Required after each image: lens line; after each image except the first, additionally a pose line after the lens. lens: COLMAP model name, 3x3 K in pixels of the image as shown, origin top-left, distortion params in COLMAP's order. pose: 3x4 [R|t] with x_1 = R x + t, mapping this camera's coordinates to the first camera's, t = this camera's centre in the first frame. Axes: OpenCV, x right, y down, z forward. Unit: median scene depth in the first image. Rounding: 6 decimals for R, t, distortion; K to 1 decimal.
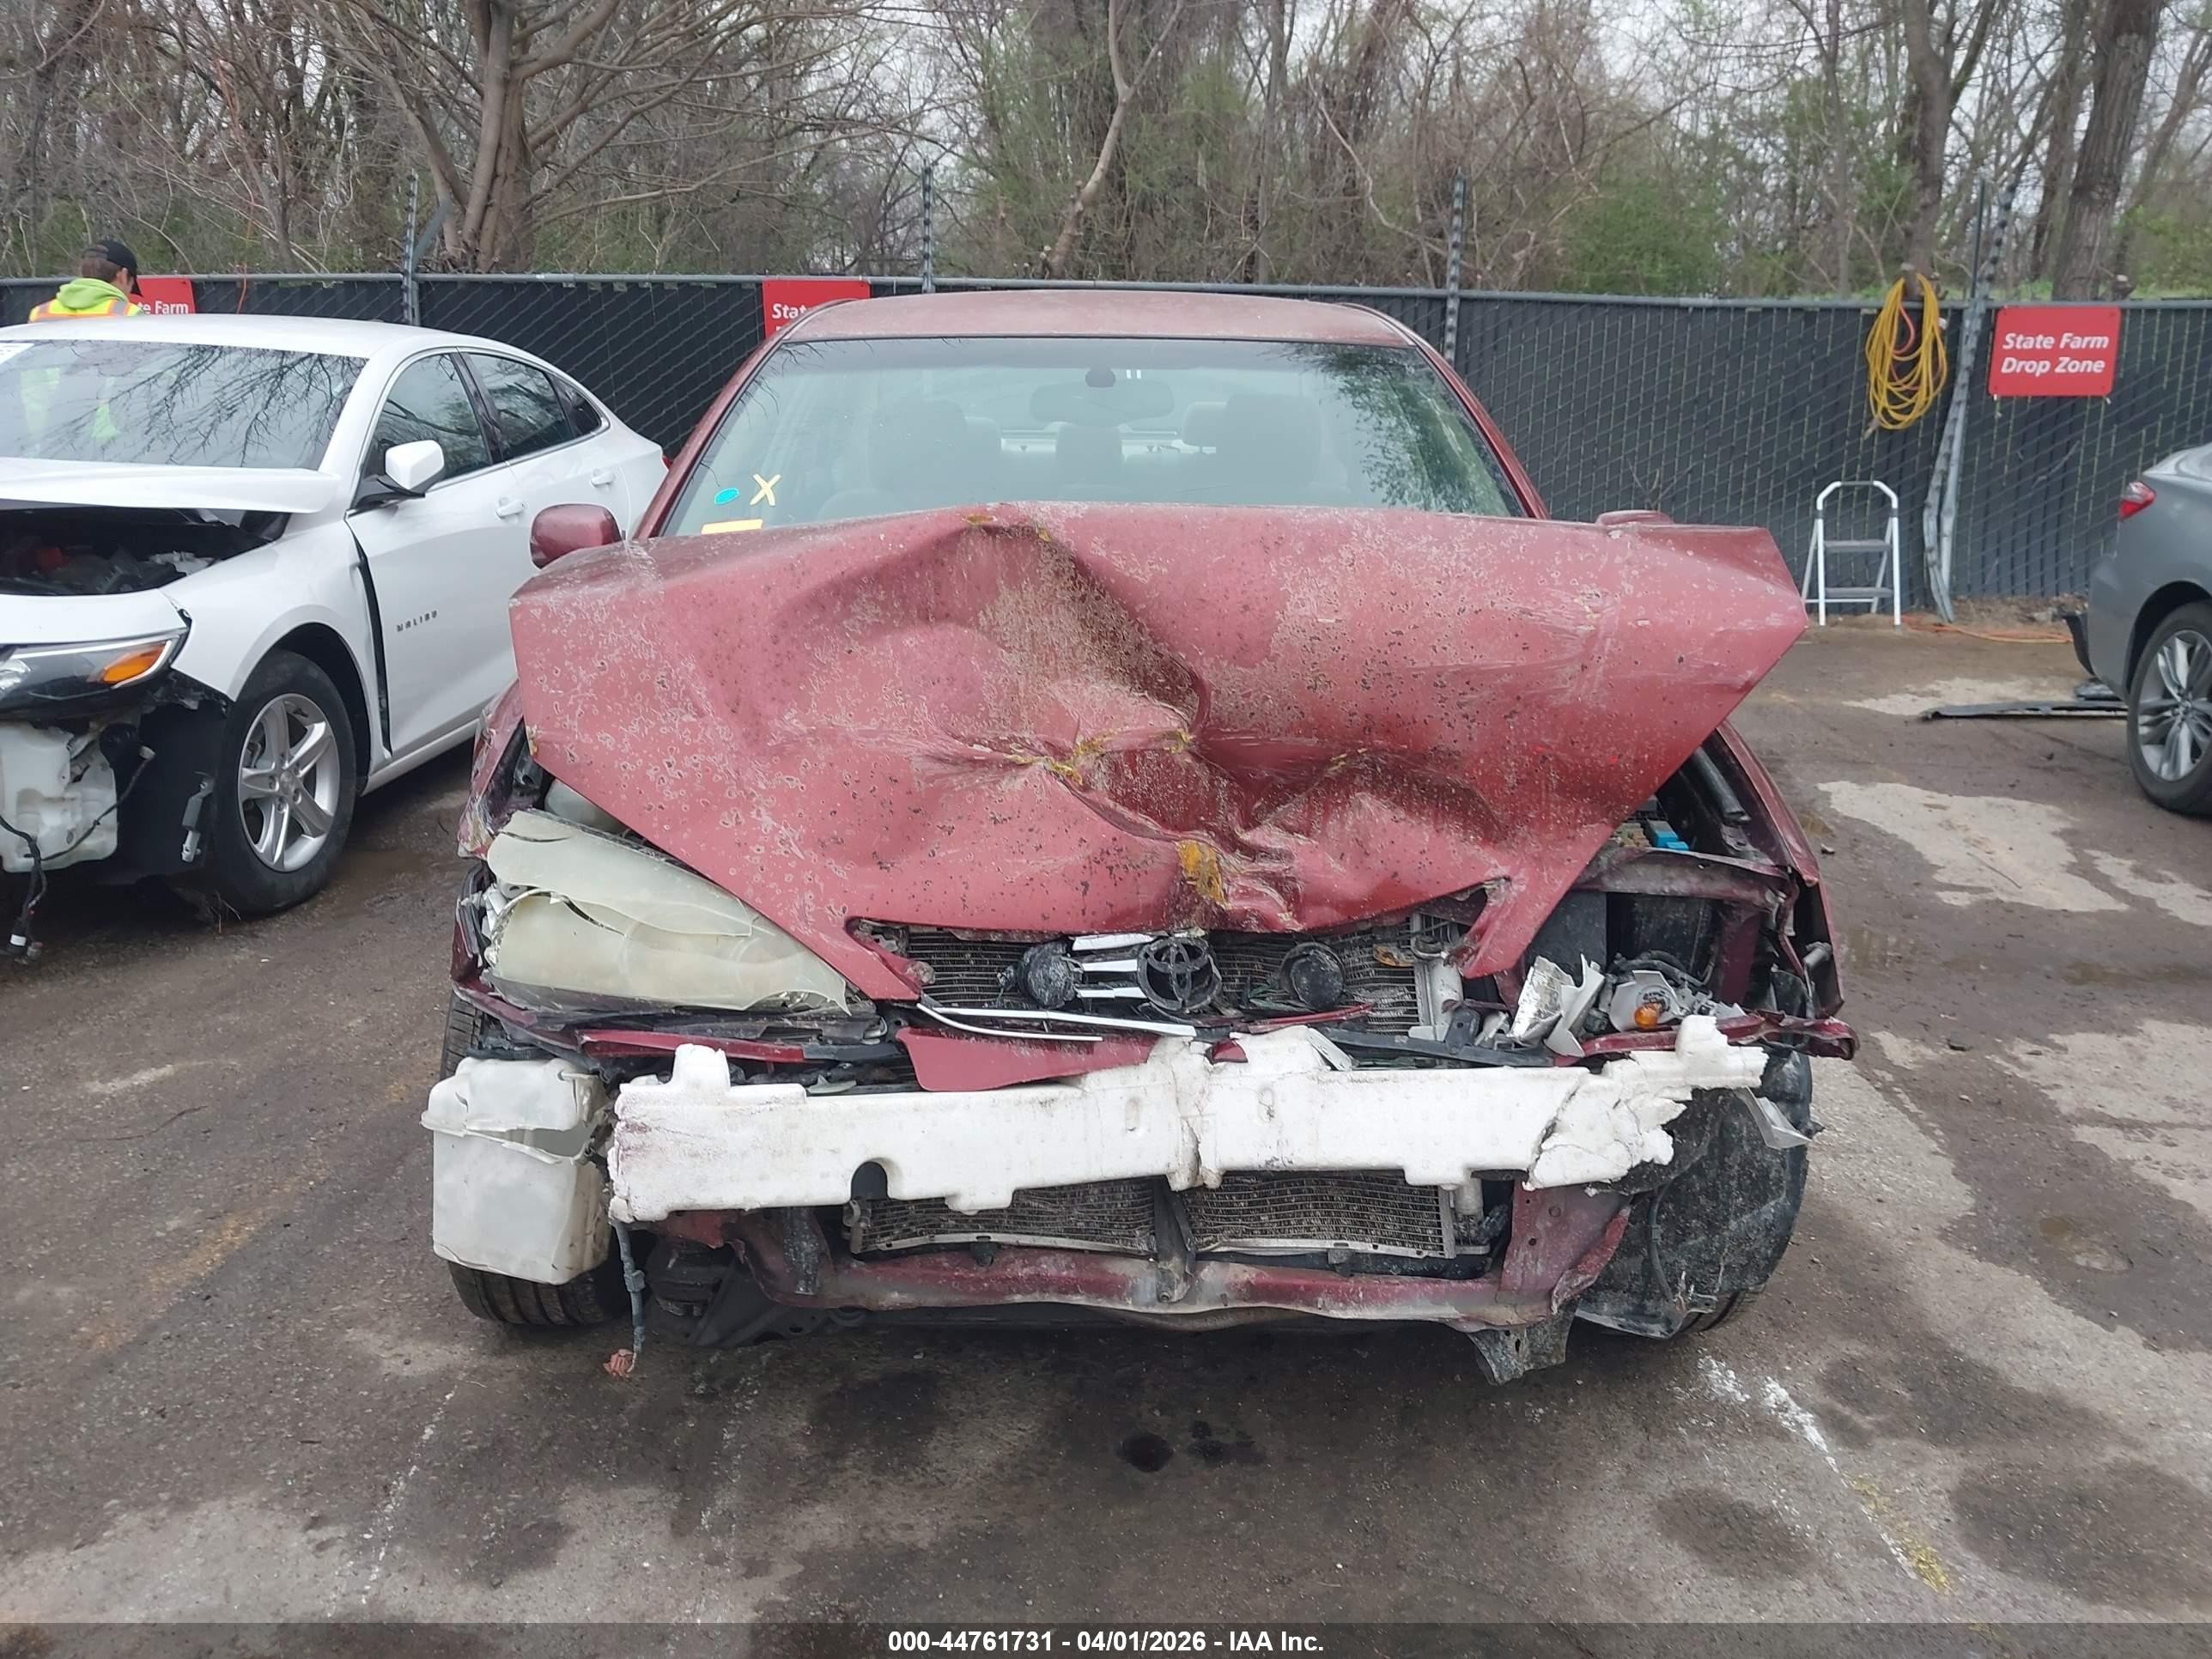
lens RADIAL K [[1727.2, 0, 1013.8], [0, 1727.2, 792.2], [0, 0, 1]] dist [0.015637, -0.029007]
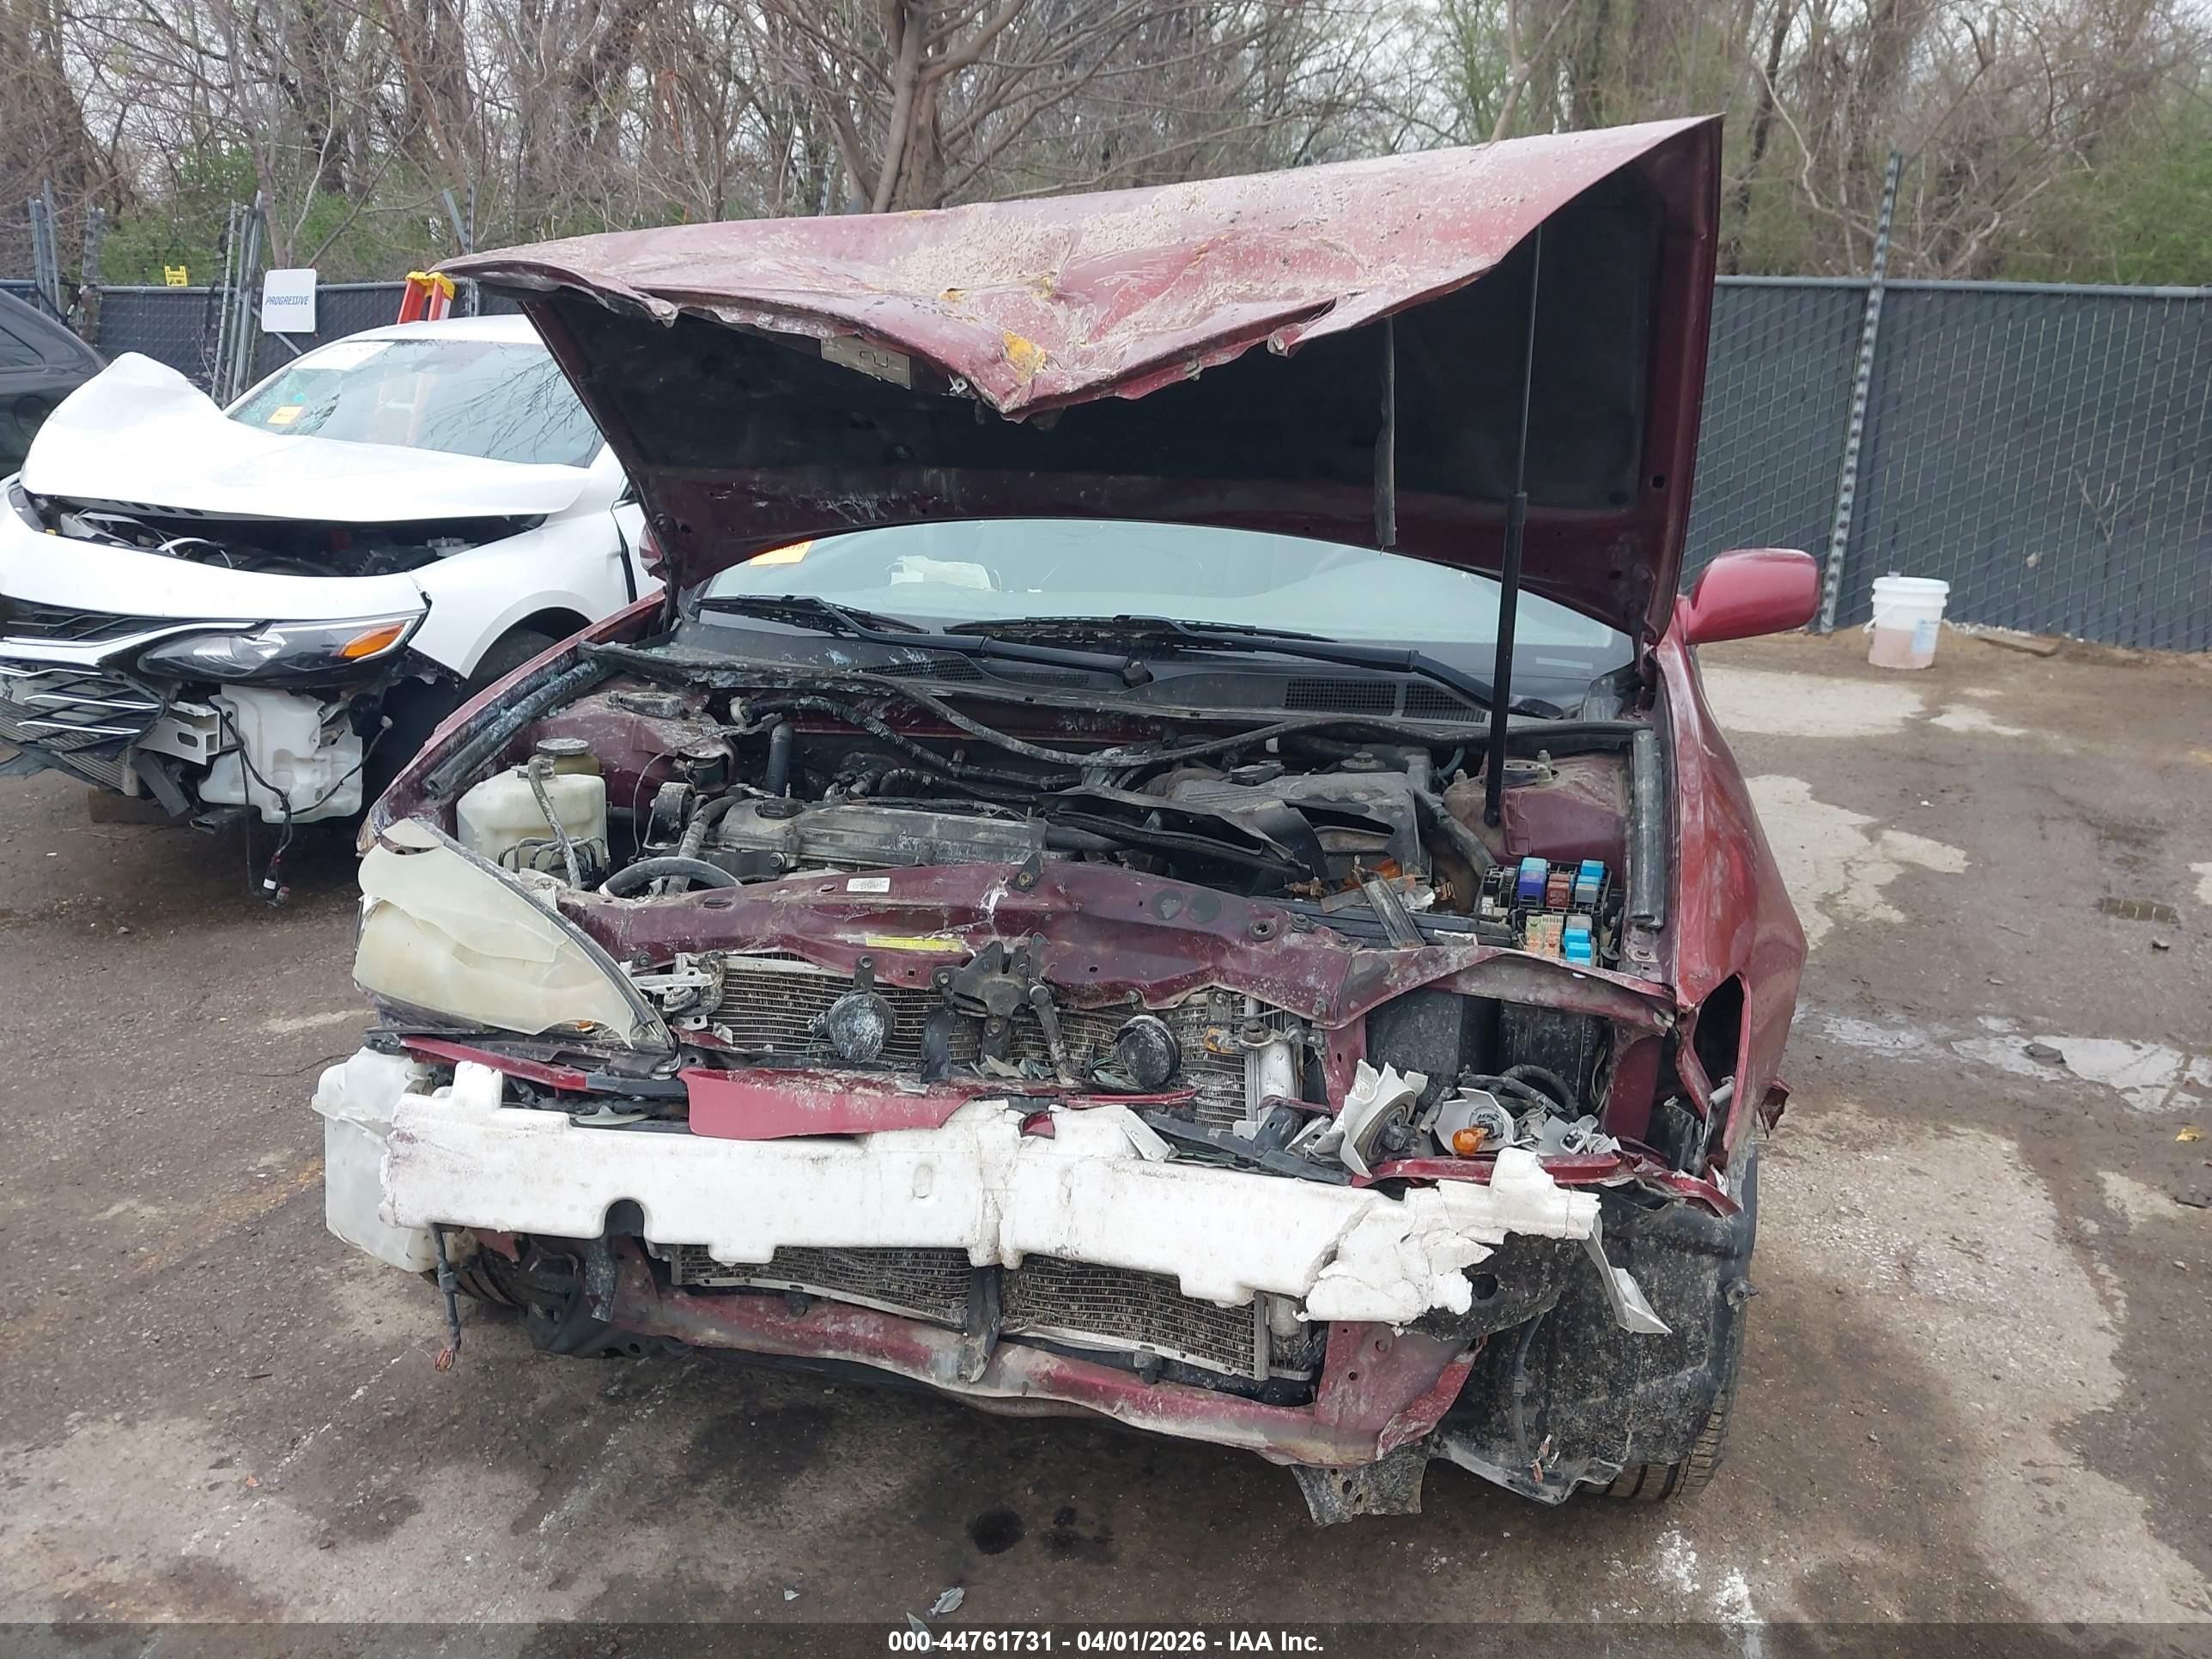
lens RADIAL K [[1727.2, 0, 1090.0], [0, 1727.2, 784.3], [0, 0, 1]] dist [0.015637, -0.029007]
pose [[0.966399, 0.065765, -0.248492, 0.364901], [-0.064622, 0.997828, 0.012763, -0.047436], [0.248792, 0.003724, 0.968550, 0.097110]]
